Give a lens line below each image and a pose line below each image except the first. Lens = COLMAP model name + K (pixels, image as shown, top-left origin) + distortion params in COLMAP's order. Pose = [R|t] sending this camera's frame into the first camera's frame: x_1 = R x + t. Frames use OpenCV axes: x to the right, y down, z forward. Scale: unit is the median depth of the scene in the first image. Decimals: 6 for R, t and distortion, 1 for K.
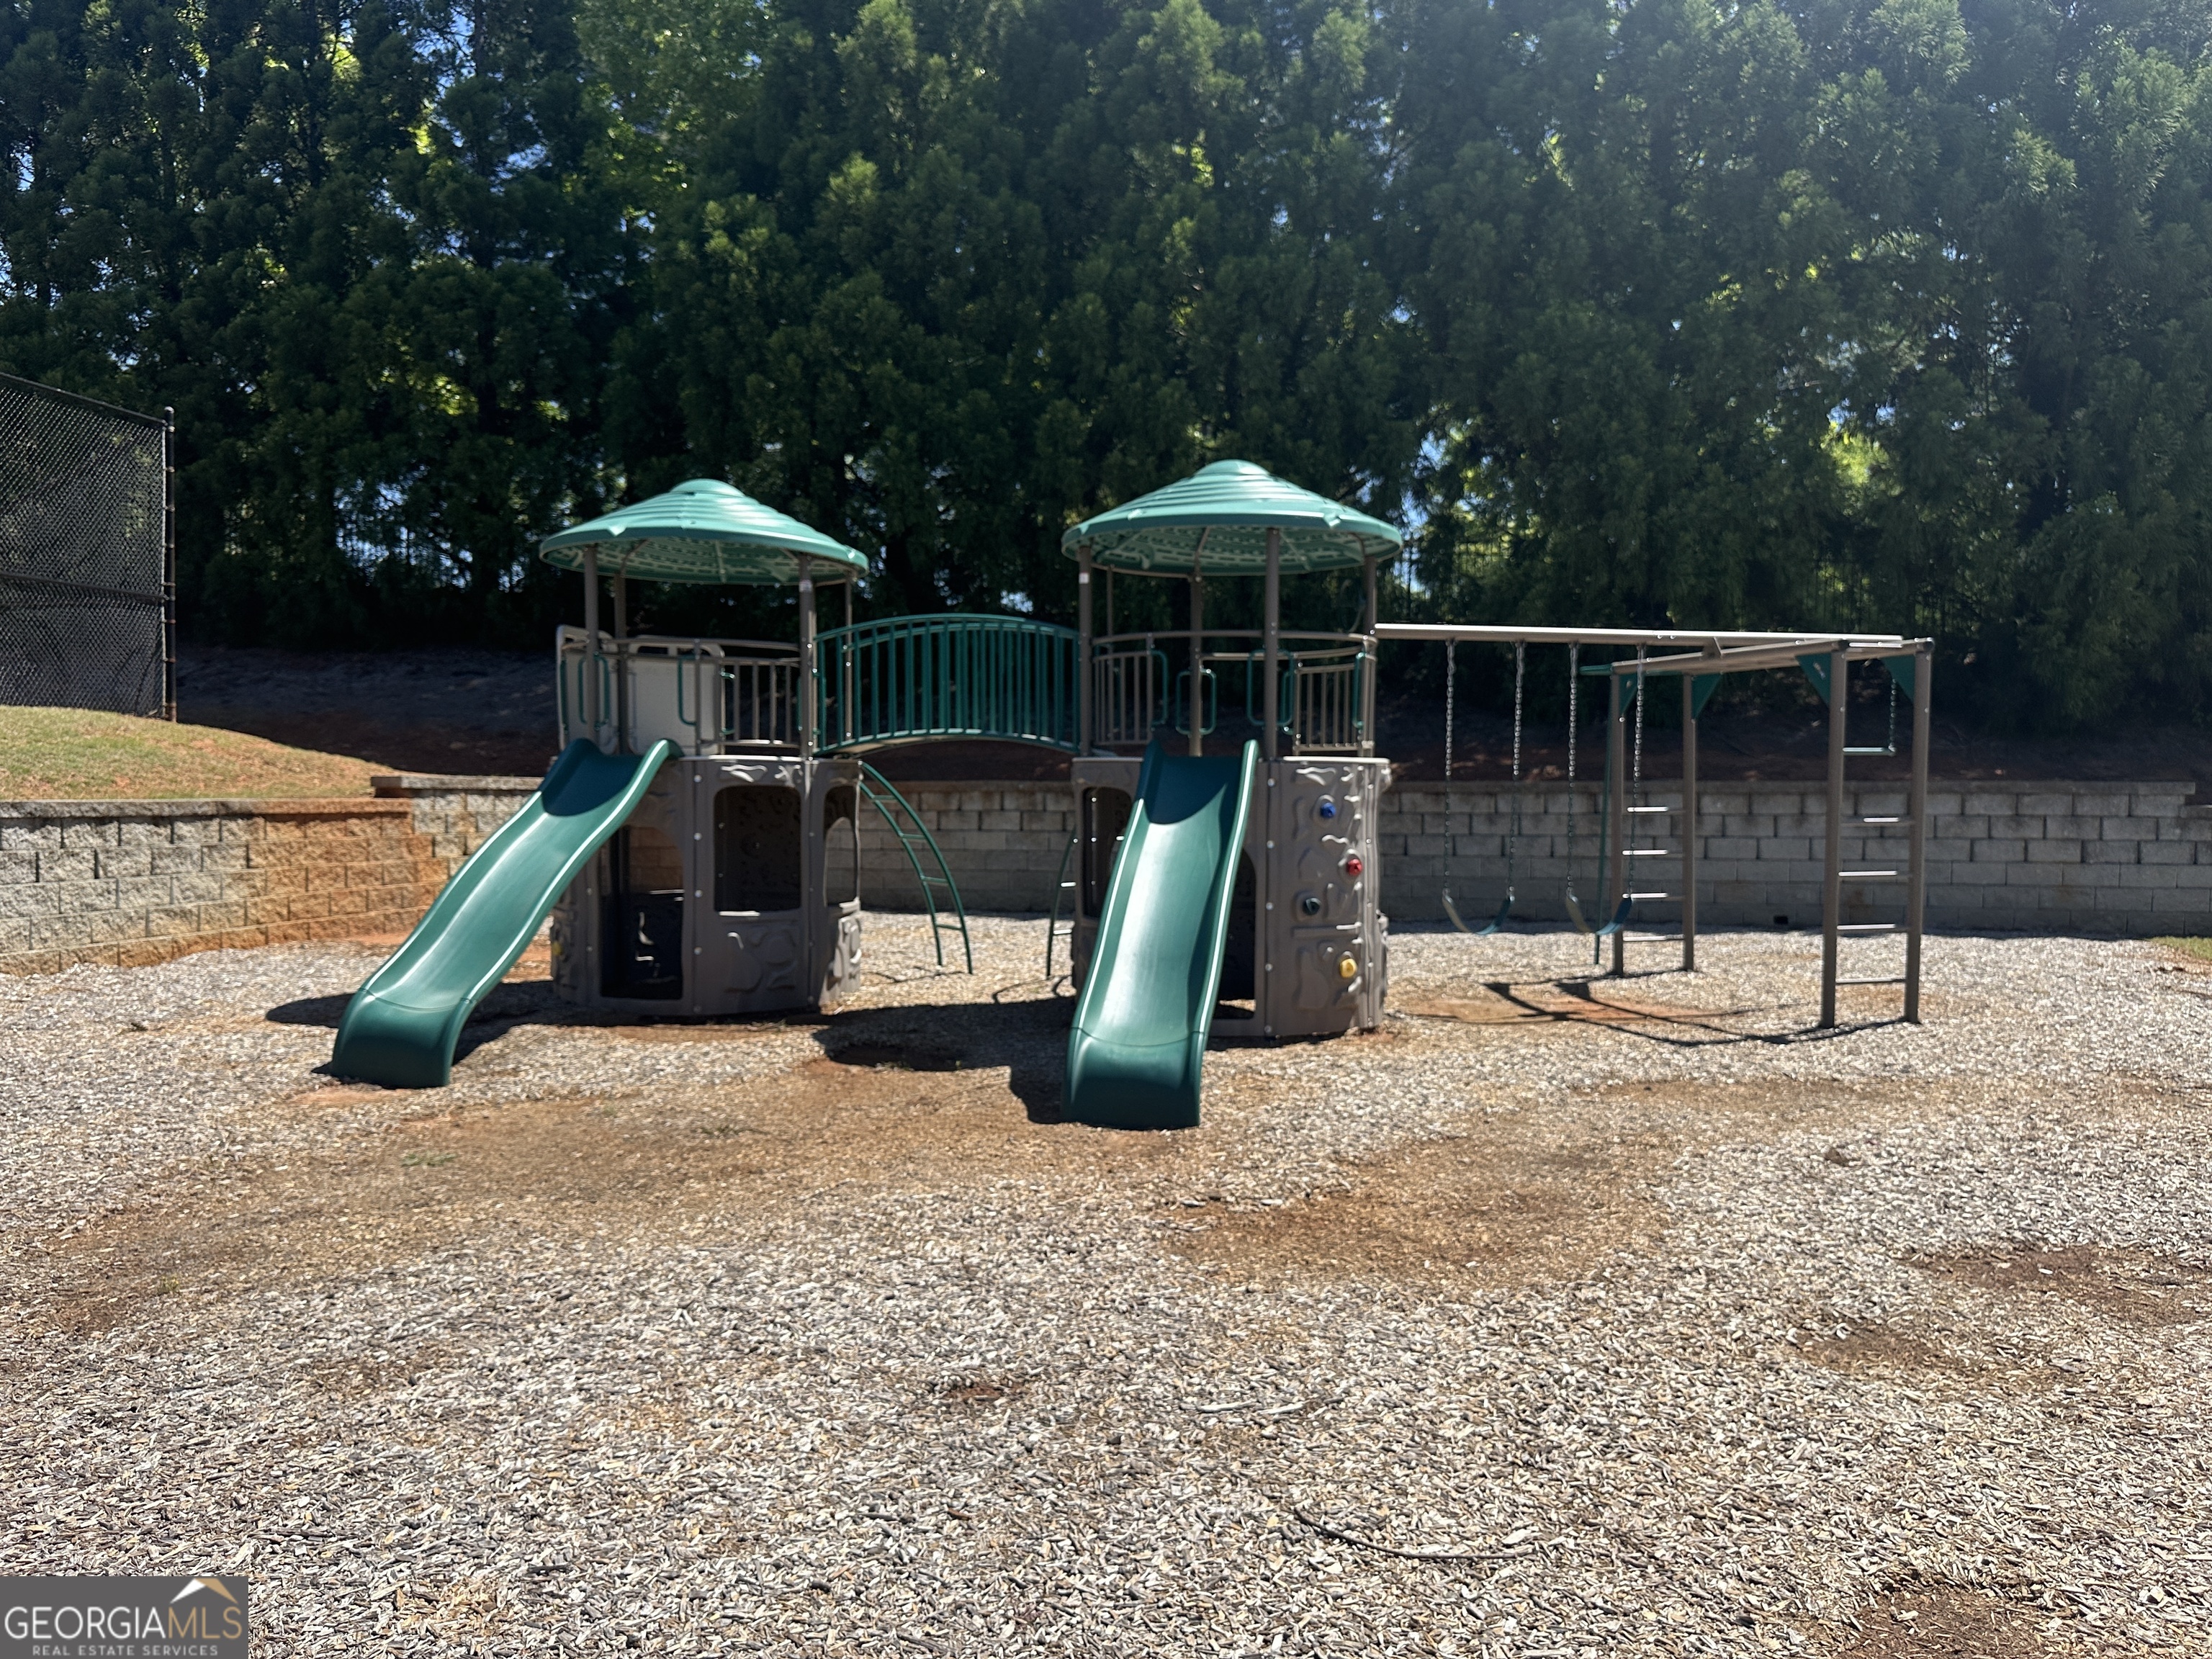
lens RADIAL K [[1569.4, 0, 1110.2], [0, 1569.4, 841.7], [0, 0, 1]] dist [0.031346, -0.037823]
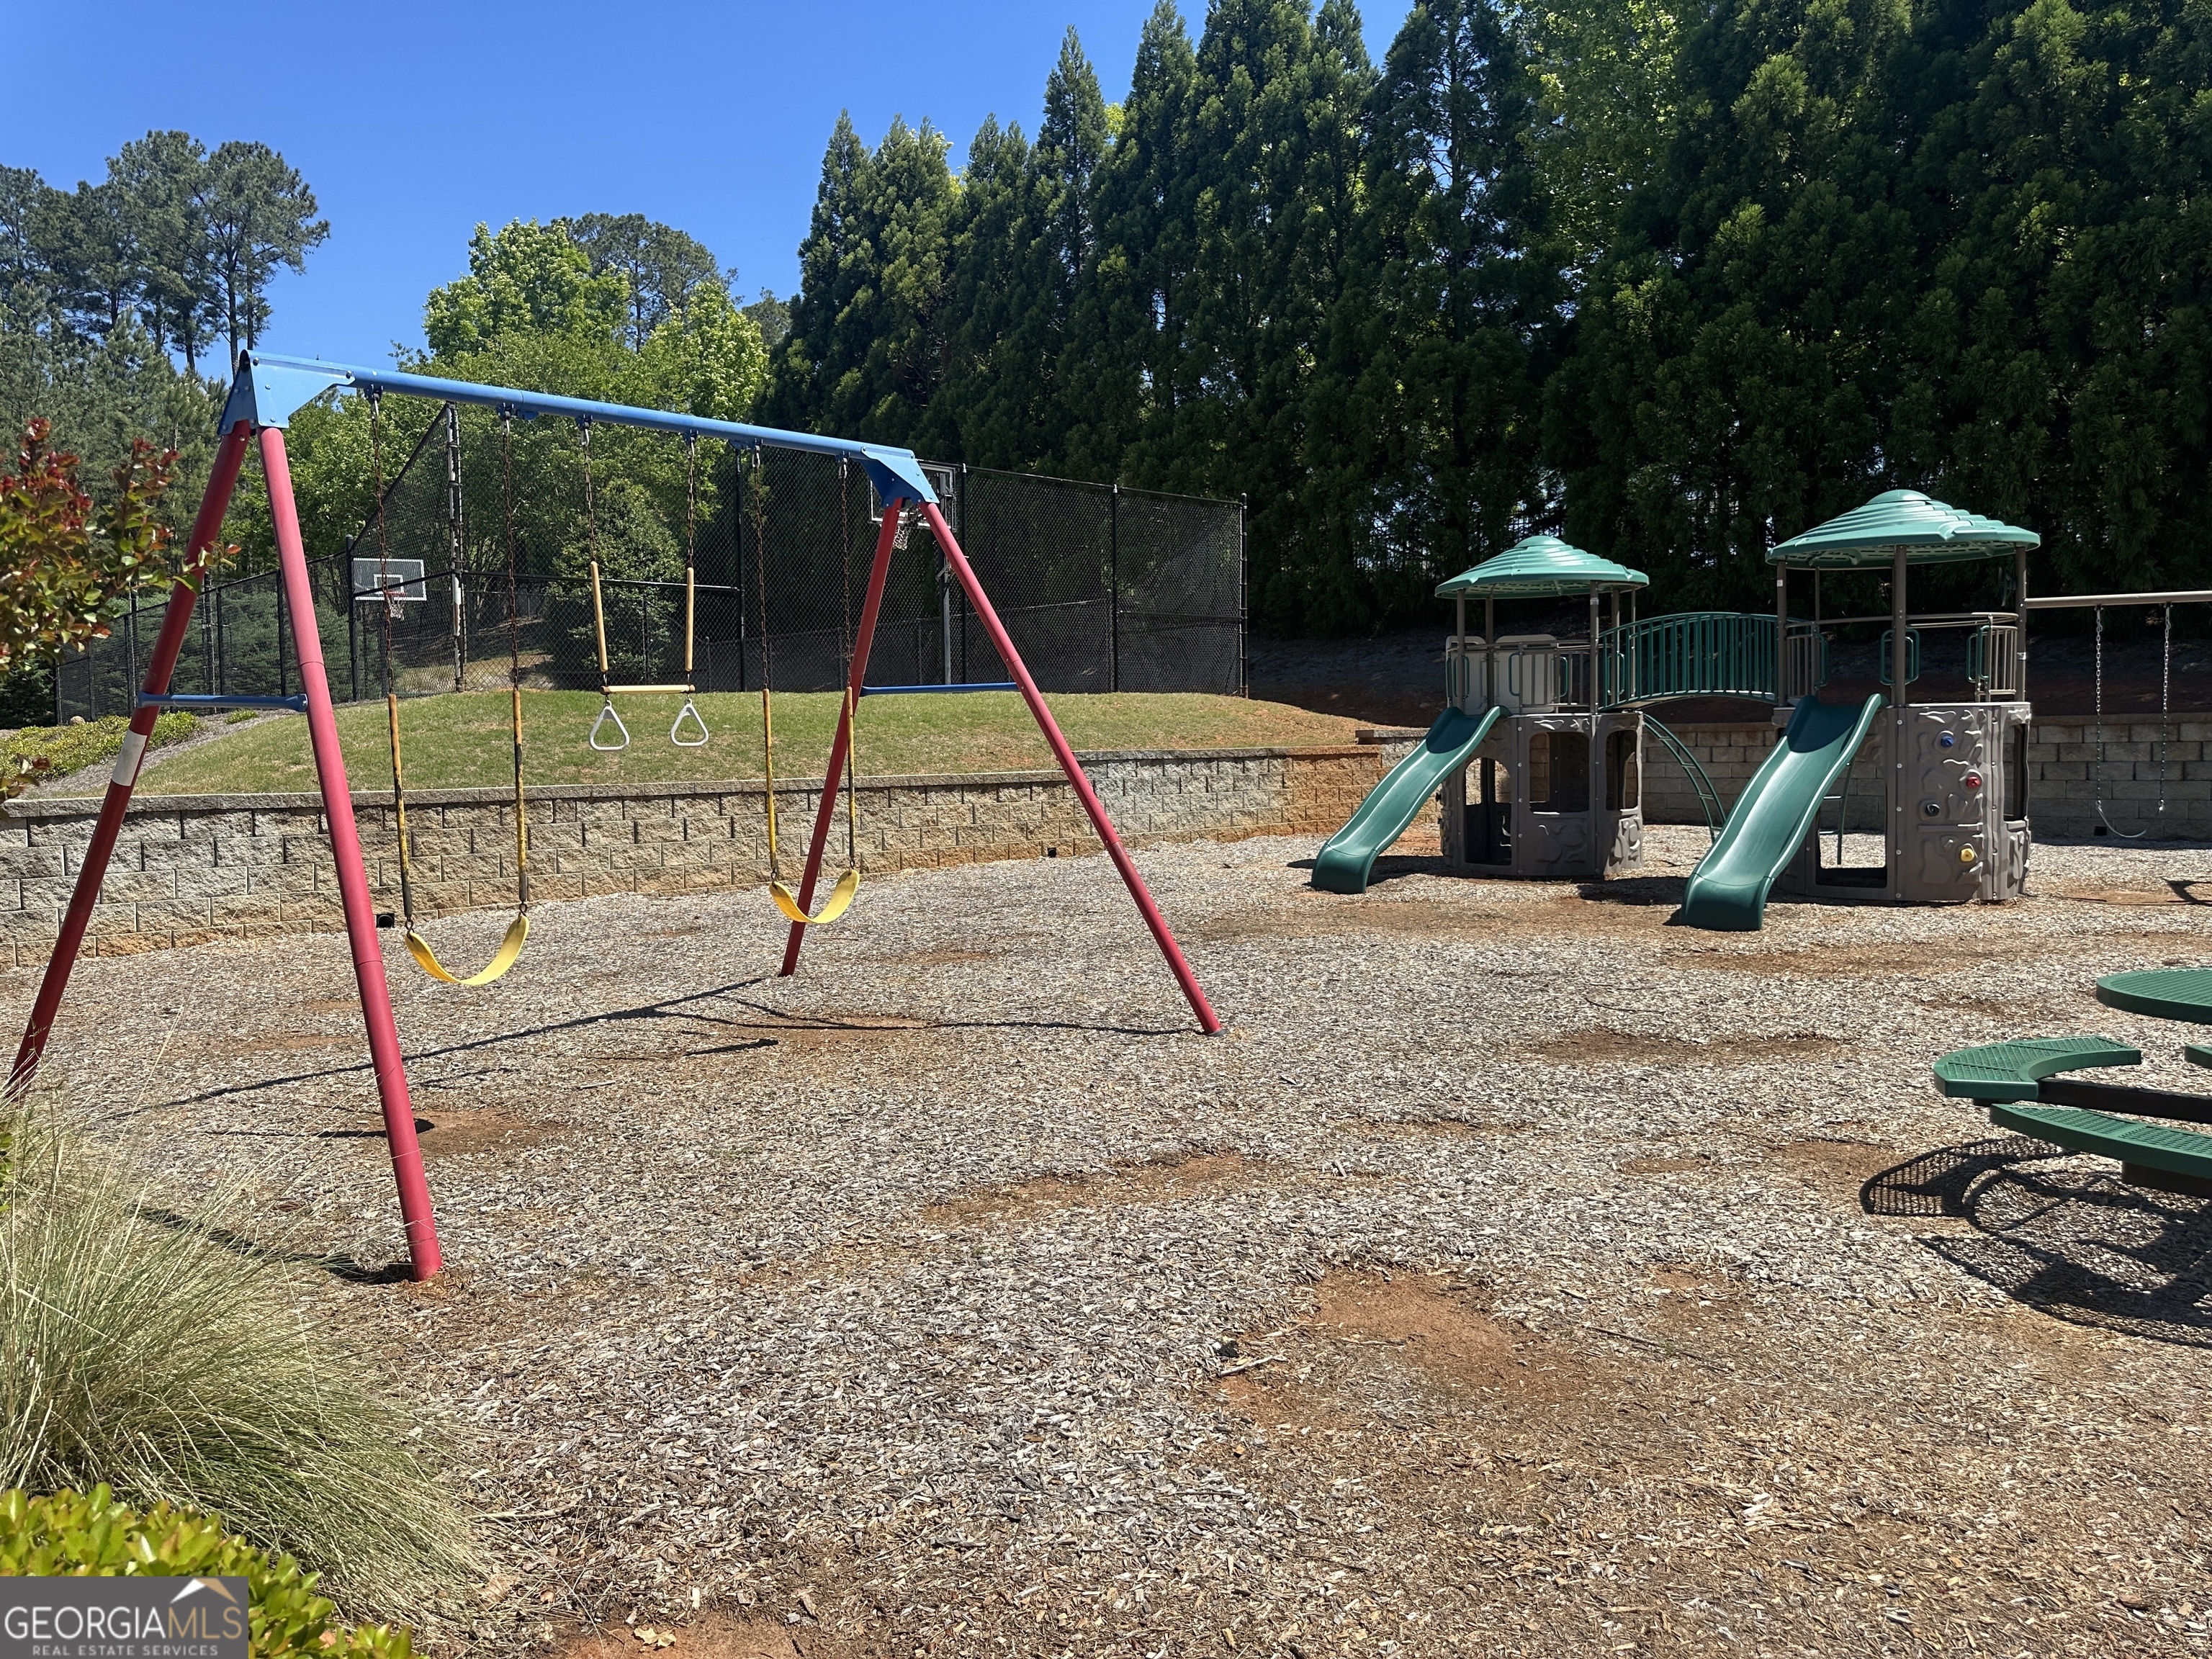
lens RADIAL K [[1569.4, 0, 1106.6], [0, 1569.4, 823.3], [0, 0, 1]] dist [0.031346, -0.037823]
pose [[0.809117, 0.013158, -0.587500, 0.295636], [0.001370, 0.999704, 0.024277, 0.014720], [0.587646, -0.020448, 0.808860, -0.480815]]
